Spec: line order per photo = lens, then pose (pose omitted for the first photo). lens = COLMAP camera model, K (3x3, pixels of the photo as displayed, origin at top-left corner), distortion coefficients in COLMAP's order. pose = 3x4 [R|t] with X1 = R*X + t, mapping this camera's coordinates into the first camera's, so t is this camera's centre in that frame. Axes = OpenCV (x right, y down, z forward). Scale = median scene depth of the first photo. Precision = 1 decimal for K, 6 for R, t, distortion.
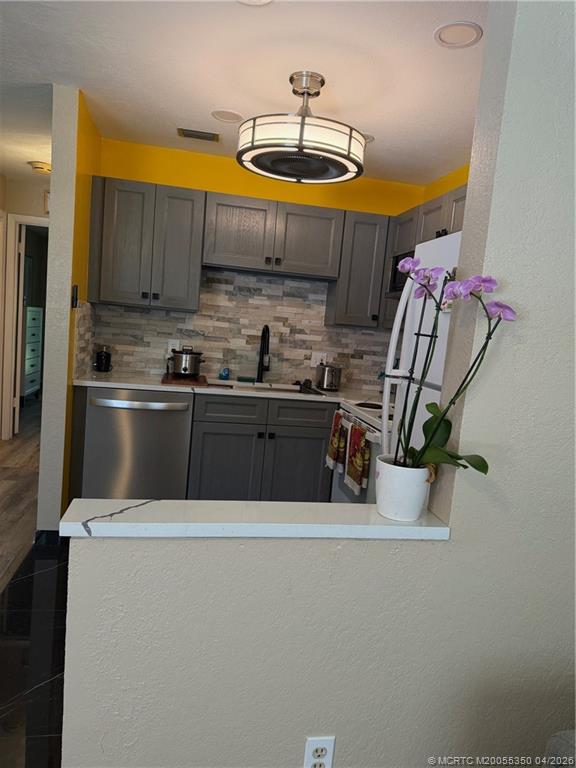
lens RADIAL K [[550.3, 0, 295.9], [0, 550.3, 390.5], [0, 0, 1]] dist [0.064614, -0.044707]
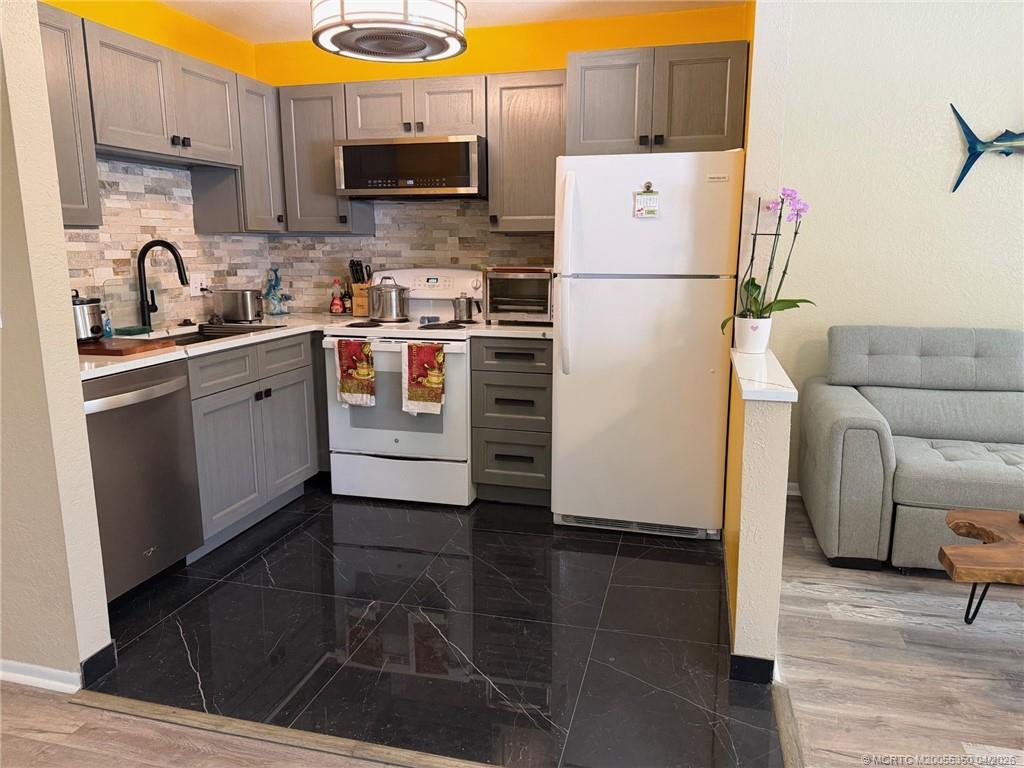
lens RADIAL K [[733.7, 0, 515.3], [0, 733.7, 388.2], [0, 0, 1]] dist [0.064614, -0.044707]
pose [[0.434811, -0.264285, 0.860868, -0.695241], [0.146615, 0.963986, 0.221889, -0.087041], [-0.888506, 0.029736, 0.457900, 0.237411]]
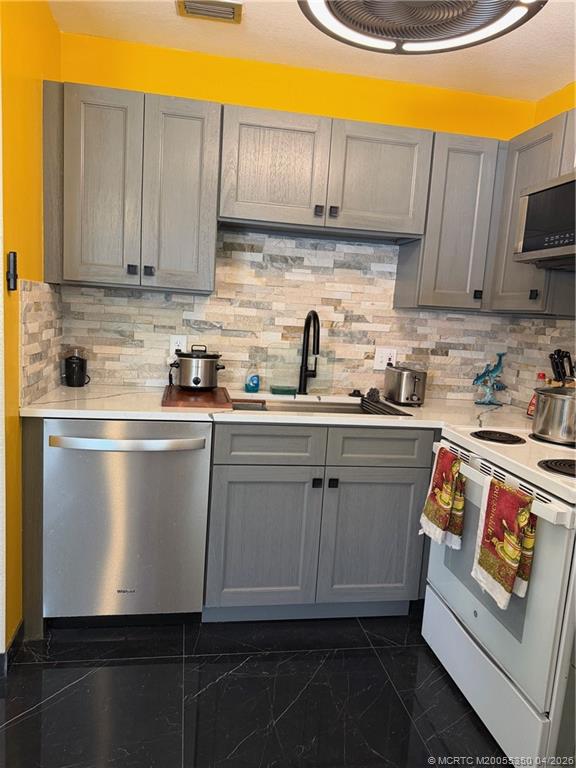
lens RADIAL K [[550.3, 0, 281.8], [0, 550.3, 388.3], [0, 0, 1]] dist [0.064614, -0.044707]
pose [[0.999315, -0.022010, -0.029758, -0.076569], [0.022721, 0.999459, 0.023793, -0.041953], [0.029218, -0.024453, 0.999274, 0.331387]]
